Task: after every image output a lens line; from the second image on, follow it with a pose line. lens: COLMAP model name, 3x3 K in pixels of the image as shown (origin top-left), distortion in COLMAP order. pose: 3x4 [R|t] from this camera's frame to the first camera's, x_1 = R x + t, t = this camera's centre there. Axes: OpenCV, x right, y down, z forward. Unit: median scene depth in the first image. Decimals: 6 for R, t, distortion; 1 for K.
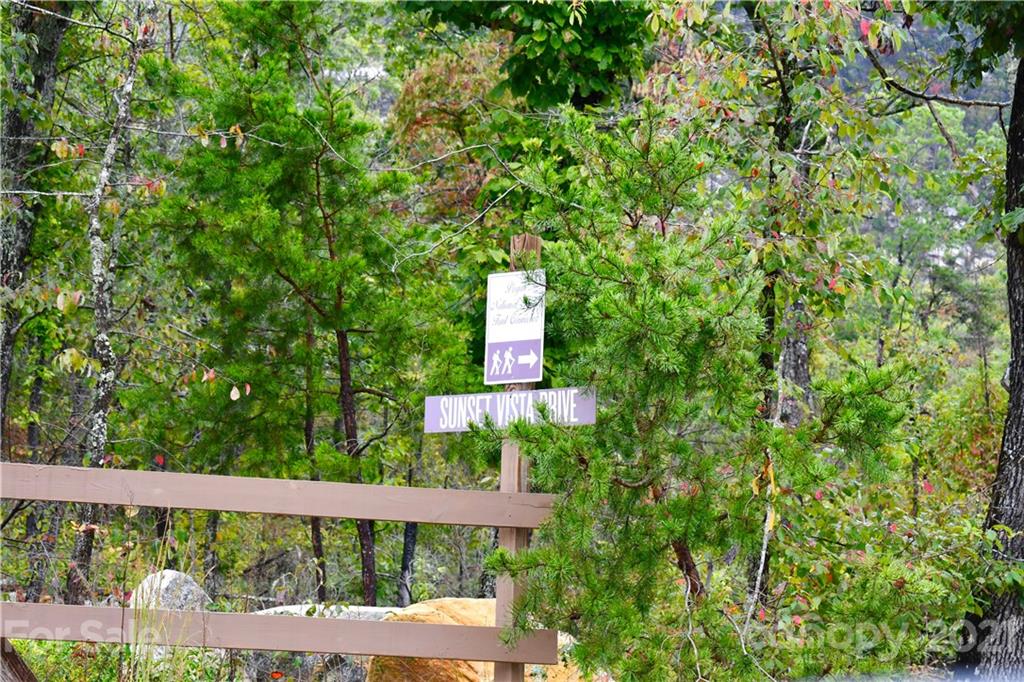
lens RADIAL K [[2411.6, 0, 512.0], [0, 2411.6, 341.0], [0, 0, 1]] dist [-0.065655, 0.000000]
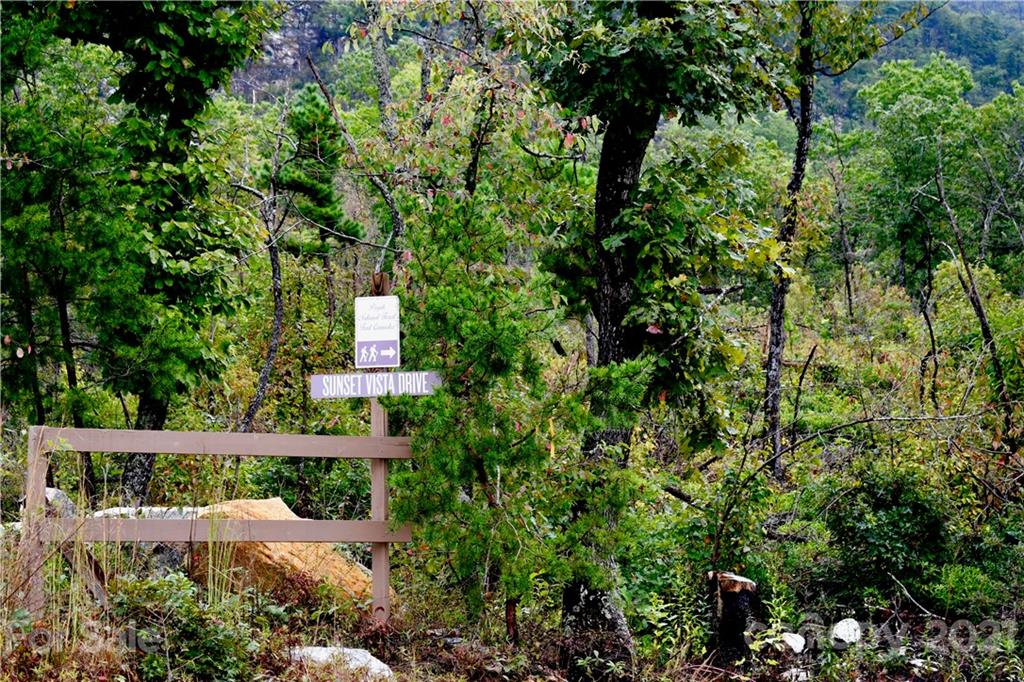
lens RADIAL K [[2411.6, 0, 512.0], [0, 2411.6, 341.2], [0, 0, 1]] dist [-0.065655, 0.000000]
pose [[0.932755, -0.016415, 0.360136, -0.483485], [-0.006162, 0.998091, 0.061451, -0.096863], [-0.360457, -0.059538, 0.930874, -0.498805]]
